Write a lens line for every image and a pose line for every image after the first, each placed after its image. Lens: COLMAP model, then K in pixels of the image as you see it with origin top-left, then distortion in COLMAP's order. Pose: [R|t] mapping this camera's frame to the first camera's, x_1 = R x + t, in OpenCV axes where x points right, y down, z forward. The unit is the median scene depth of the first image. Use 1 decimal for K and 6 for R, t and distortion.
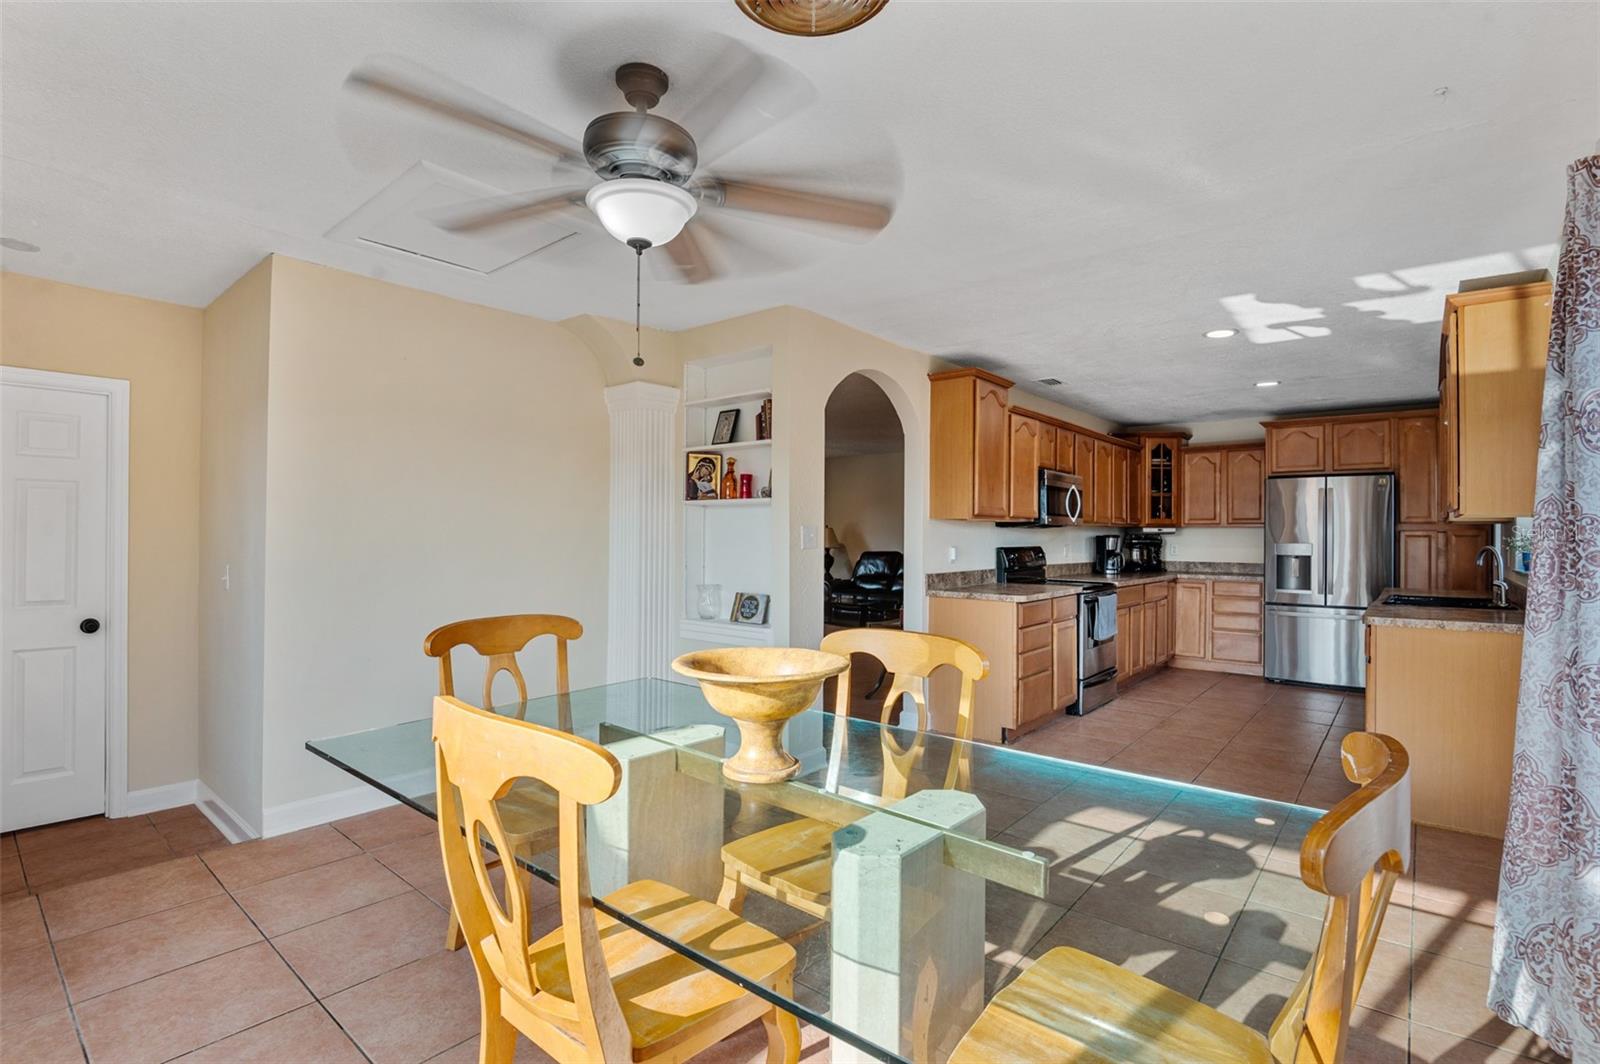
lens RADIAL K [[746.4, 0, 803.4], [0, 746.4, 537.1], [0, 0, 1]] dist [-0.011355, -0.000285]
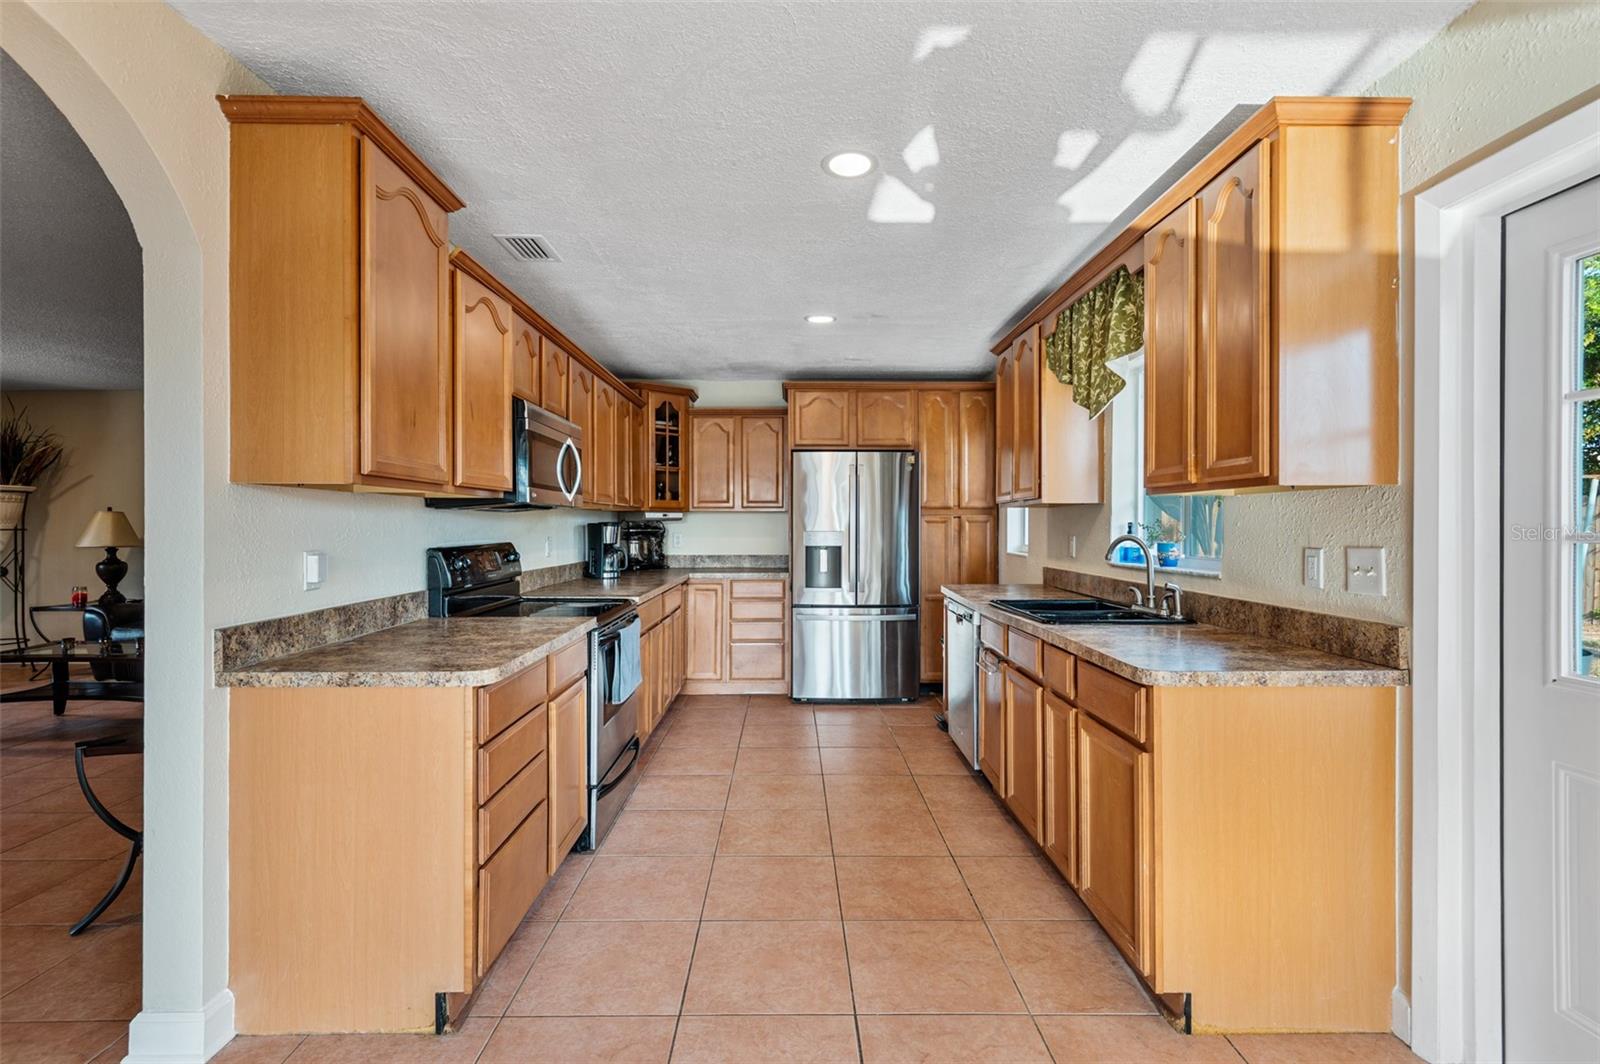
lens RADIAL K [[733.4, 0, 795.5], [0, 733.4, 523.8], [0, 0, 1]] dist [0.008465, -0.000283]
pose [[0.761447, -0.004754, 0.648209, 0.110808], [0.004080, 0.999988, 0.002541, -0.002617], [-0.648214, 0.000710, 0.761458, 0.402081]]
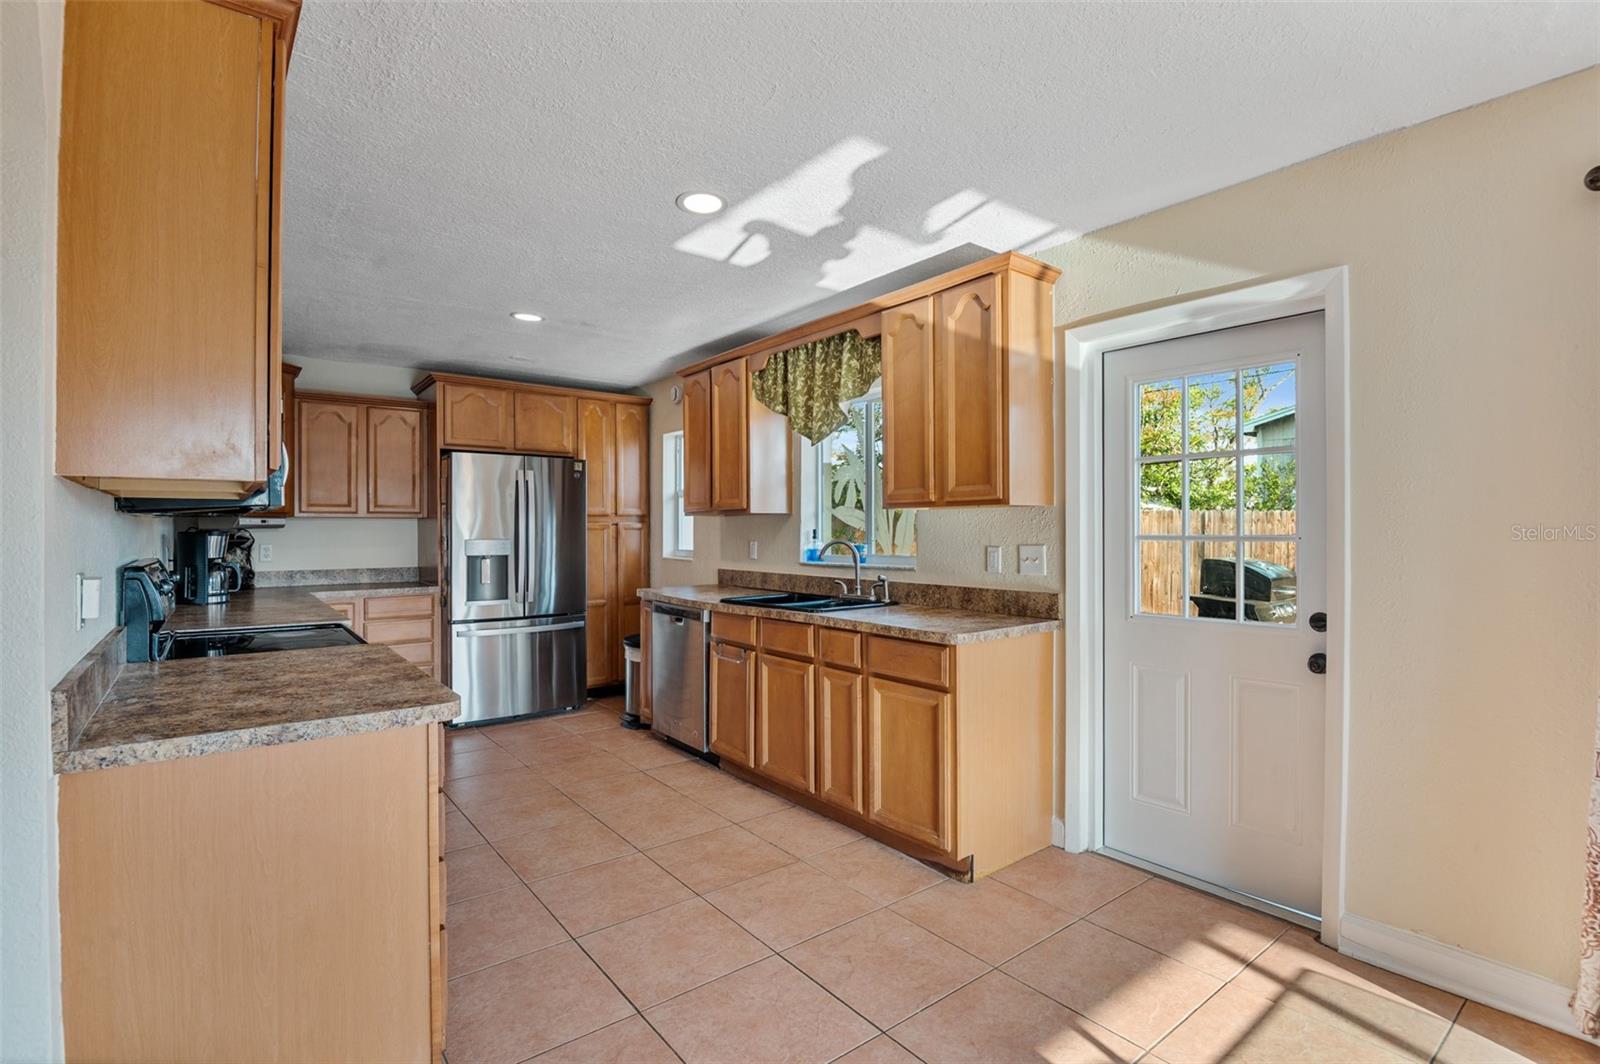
lens RADIAL K [[743.5, 0, 786.9], [0, 743.5, 528.2], [0, 0, 1]] dist [-0.011742, -0.000729]
pose [[0.216362, -0.003147, 0.976308, -0.017953], [0.004876, 0.999986, 0.002143, -0.003912], [-0.976301, 0.004296, 0.216374, 0.533248]]
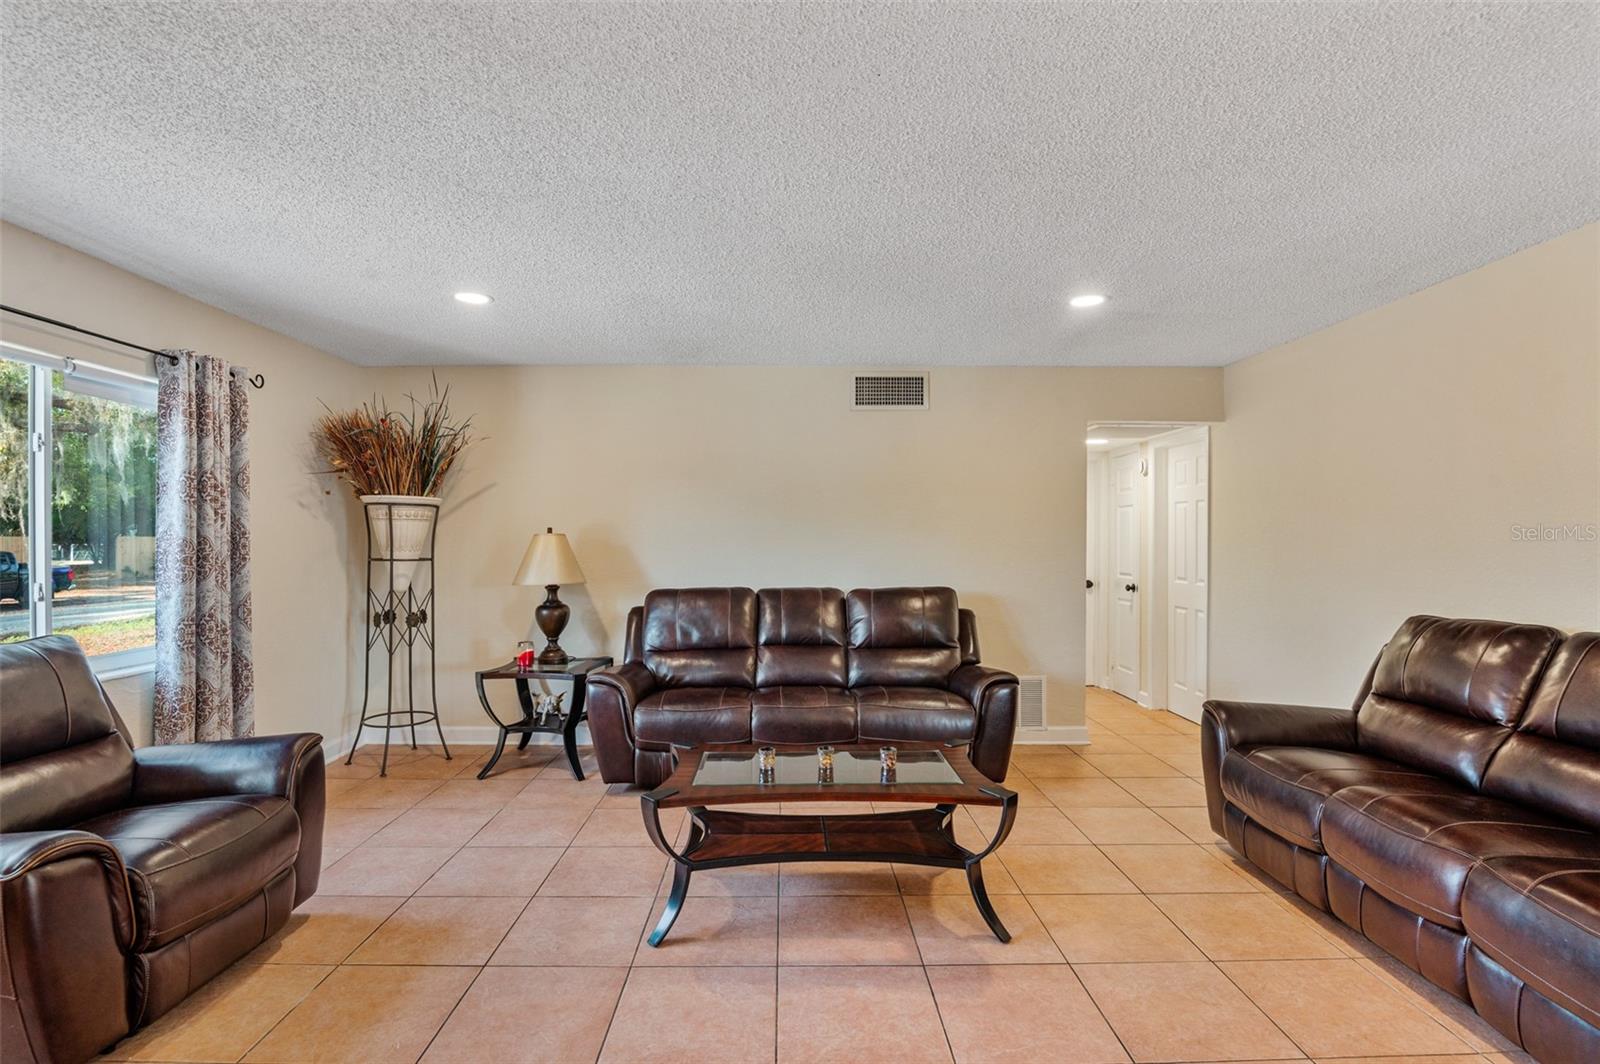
lens RADIAL K [[753.8, 0, 795.9], [0, 753.8, 540.8], [0, 0, 1]] dist [-0.014384, -0.000859]
pose [[0.759029, -0.006471, 0.651025, -0.224535], [0.002922, 0.999974, 0.006532, -0.017119], [-0.651050, -0.003056, 0.759029, 1.040553]]
